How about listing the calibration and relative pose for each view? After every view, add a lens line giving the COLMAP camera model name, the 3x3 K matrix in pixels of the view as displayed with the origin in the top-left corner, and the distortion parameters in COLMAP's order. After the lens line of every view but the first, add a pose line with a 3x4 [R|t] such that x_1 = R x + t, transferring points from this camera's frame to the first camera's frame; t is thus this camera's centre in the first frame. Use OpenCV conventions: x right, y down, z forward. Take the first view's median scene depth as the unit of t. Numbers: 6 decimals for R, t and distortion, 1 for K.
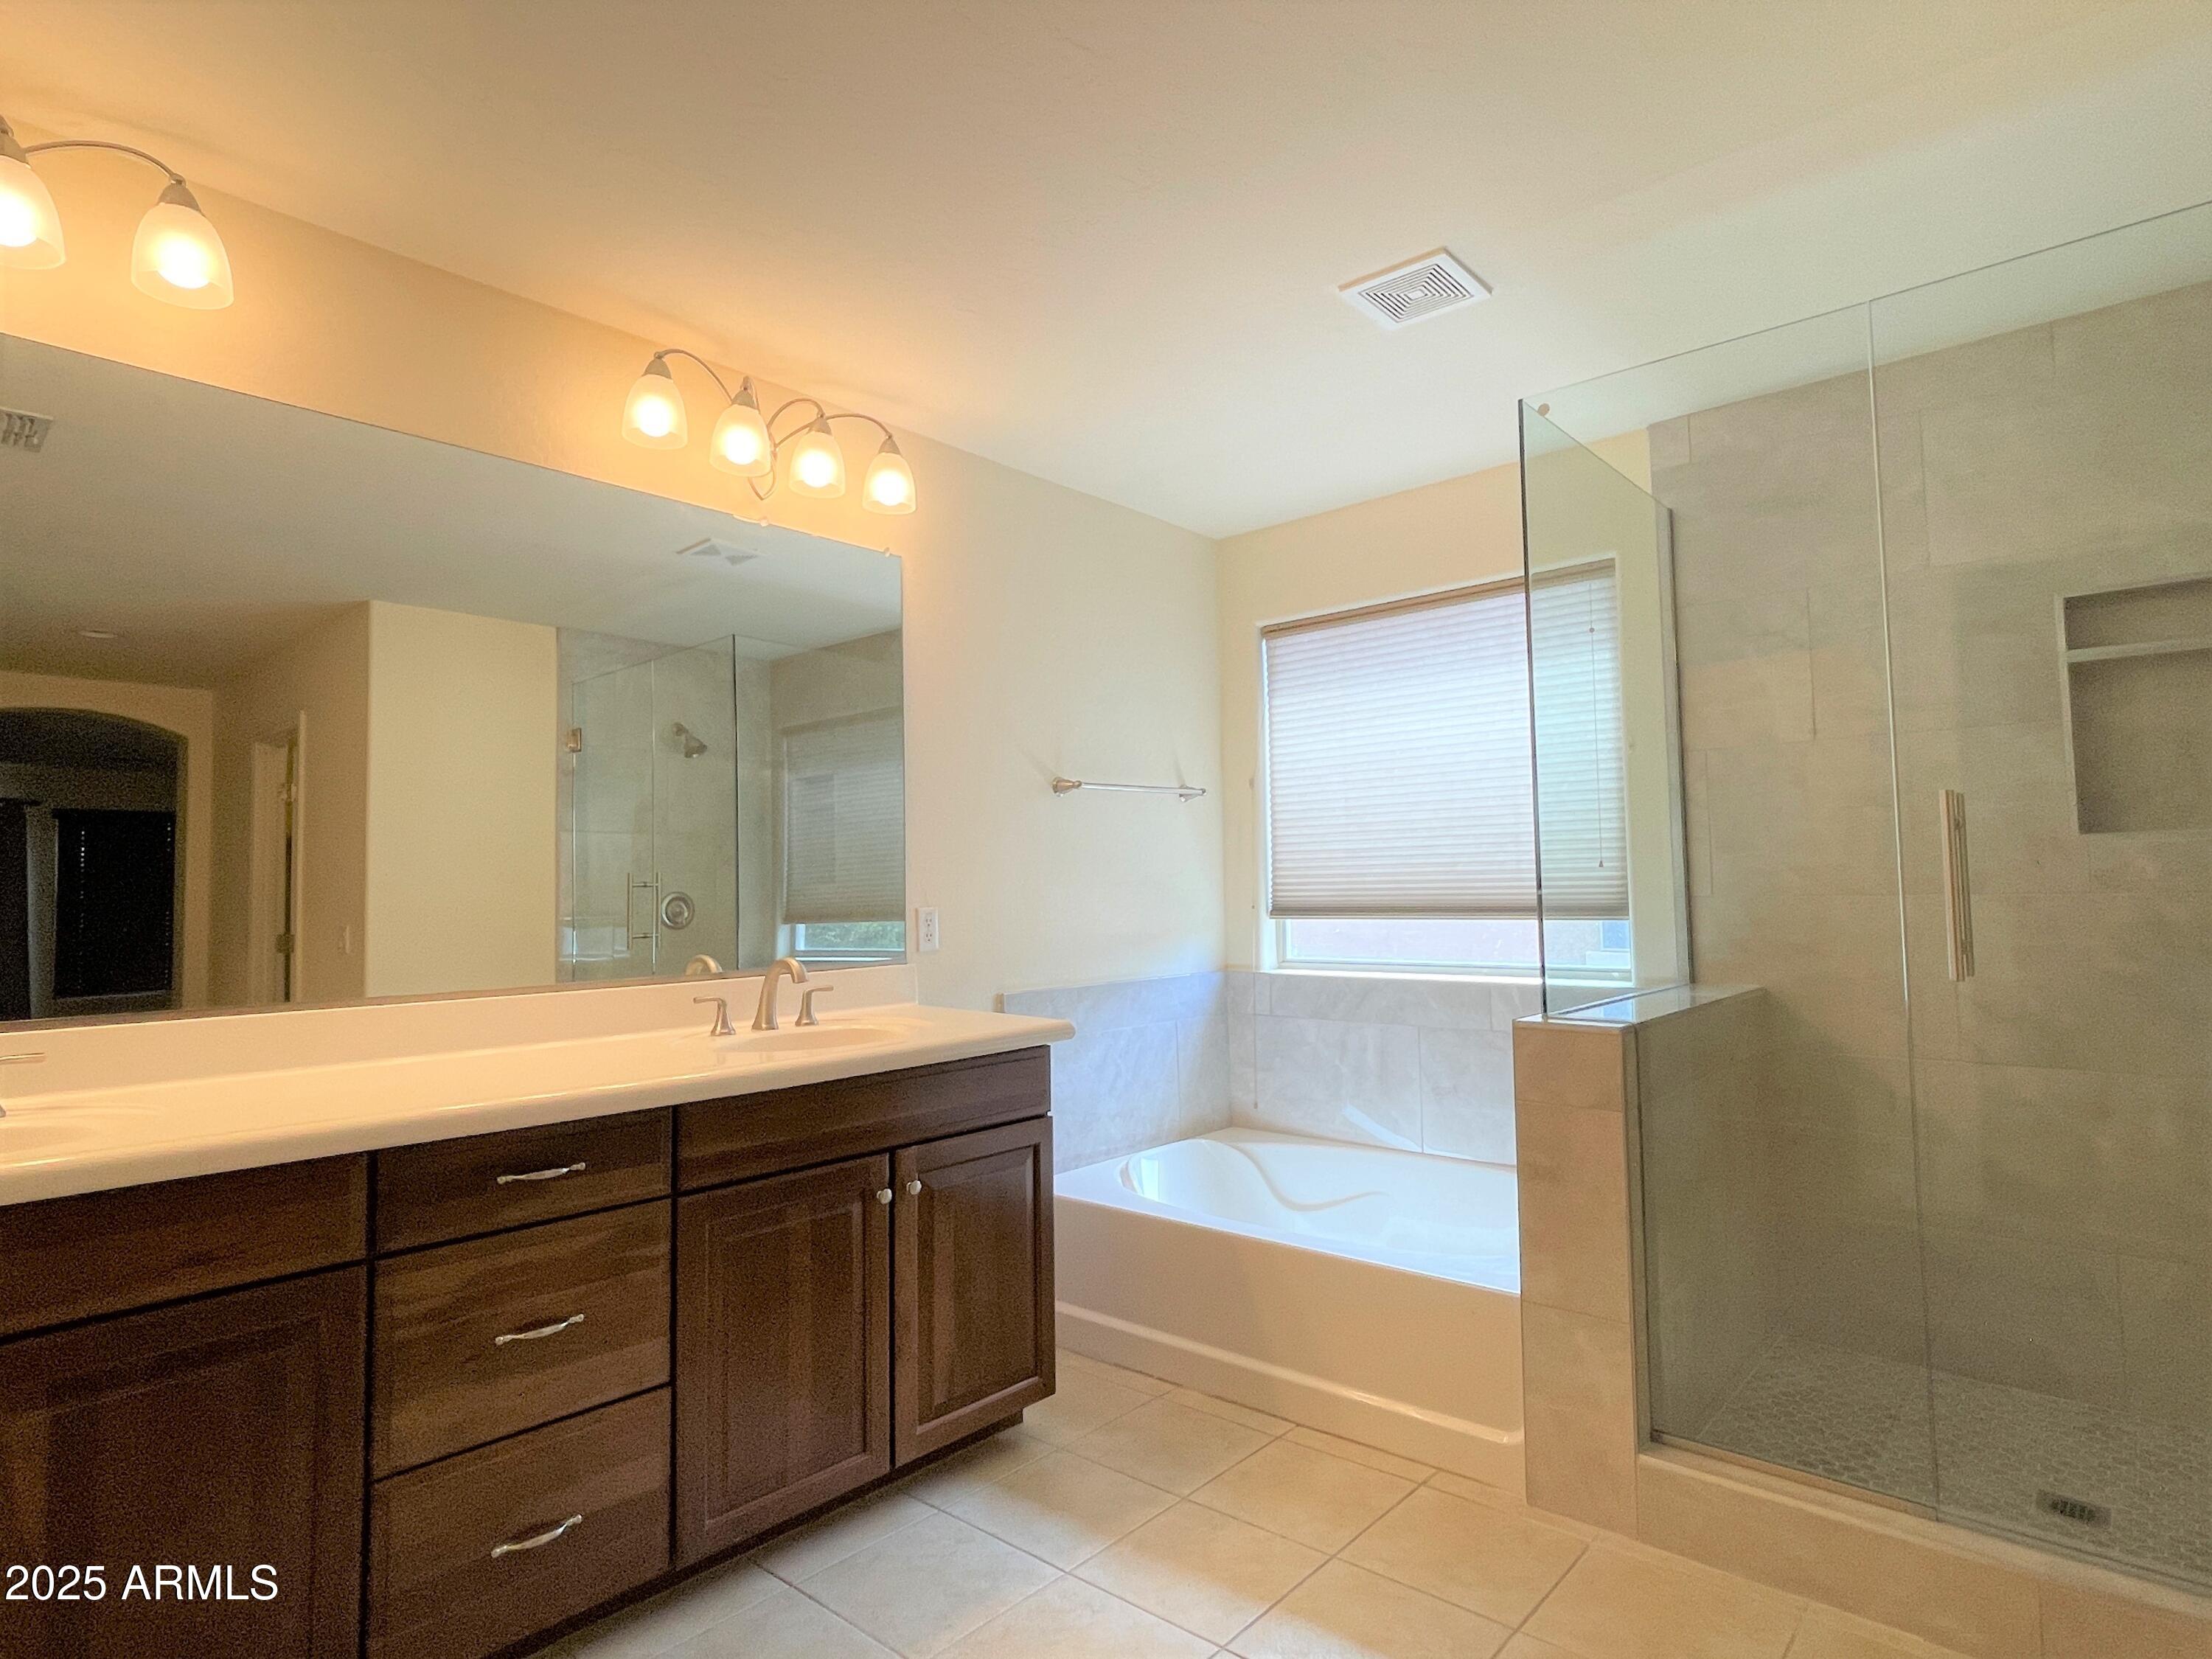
lens RADIAL K [[1196.3, 0, 1106.0], [0, 1196.3, 829.5], [0, 0, 1]] dist [0.005905, -0.001635]
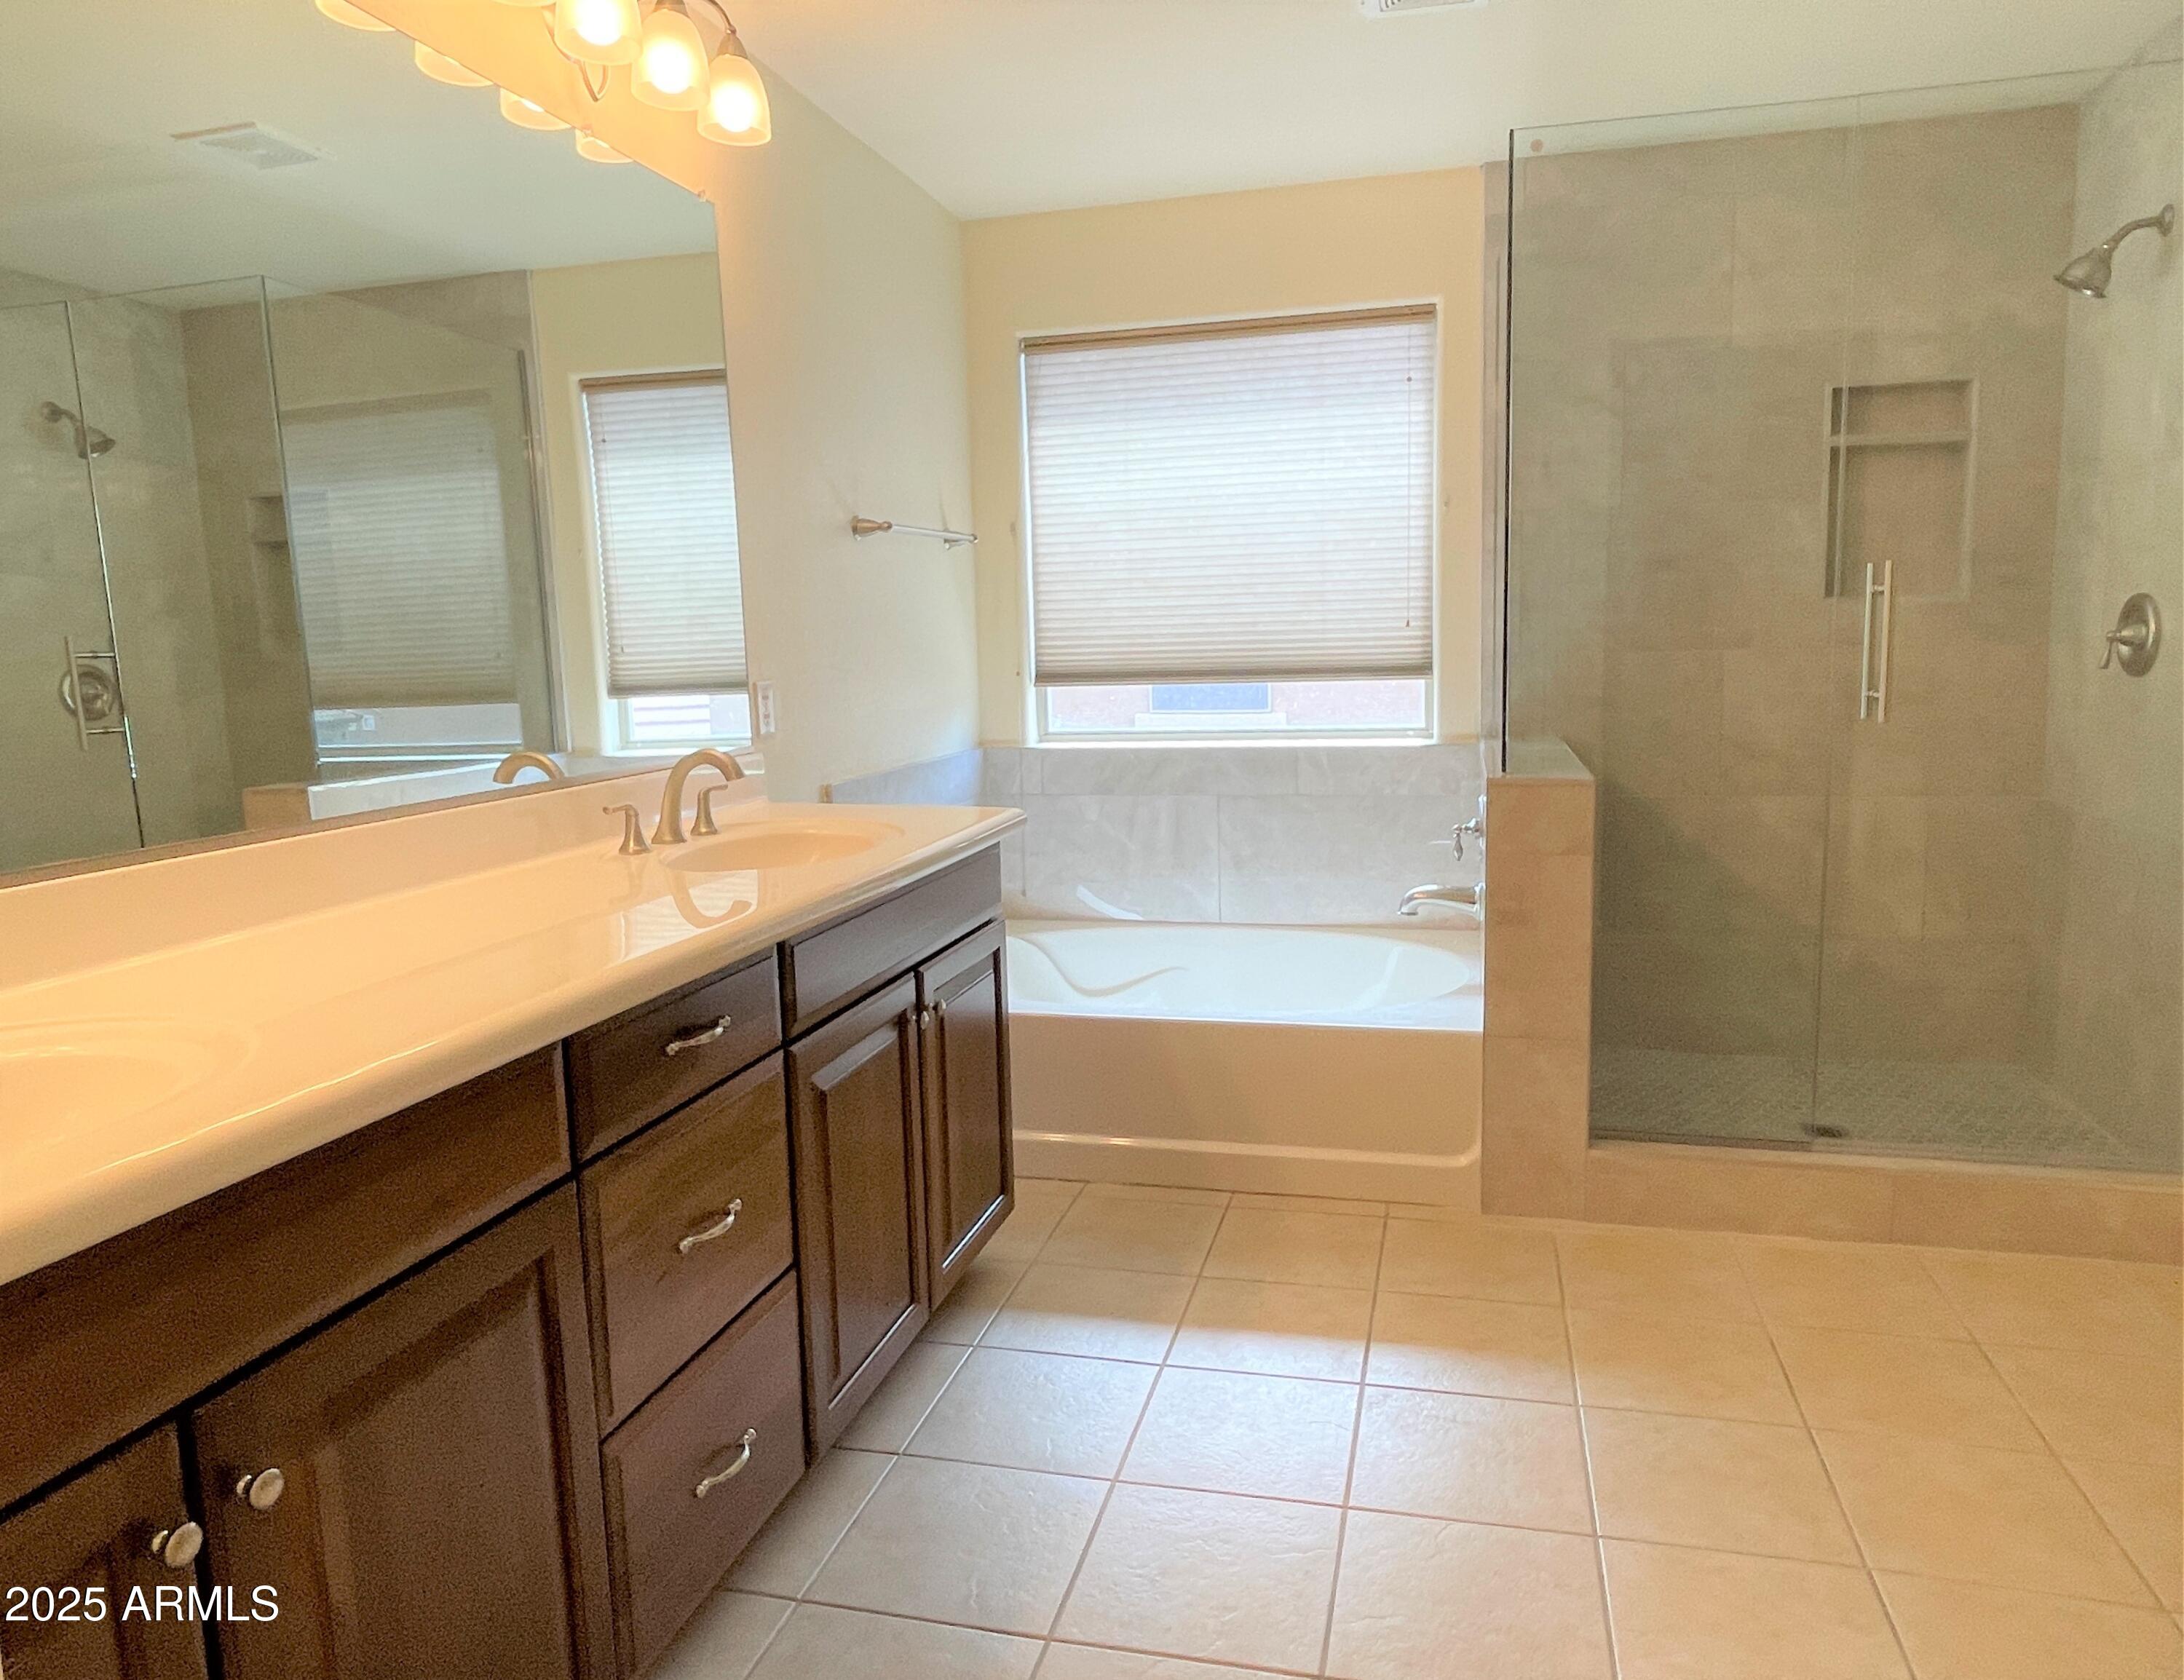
lens RADIAL K [[1405.4, 0, 1092.0], [0, 1405.4, 840.0], [0, 0, 1]] dist [0.008107, -0.001131]
pose [[0.888318, -0.071777, 0.453584, -0.346320], [-0.012701, 0.983492, 0.180506, -0.001889], [-0.459052, -0.166108, 0.872742, 0.061288]]
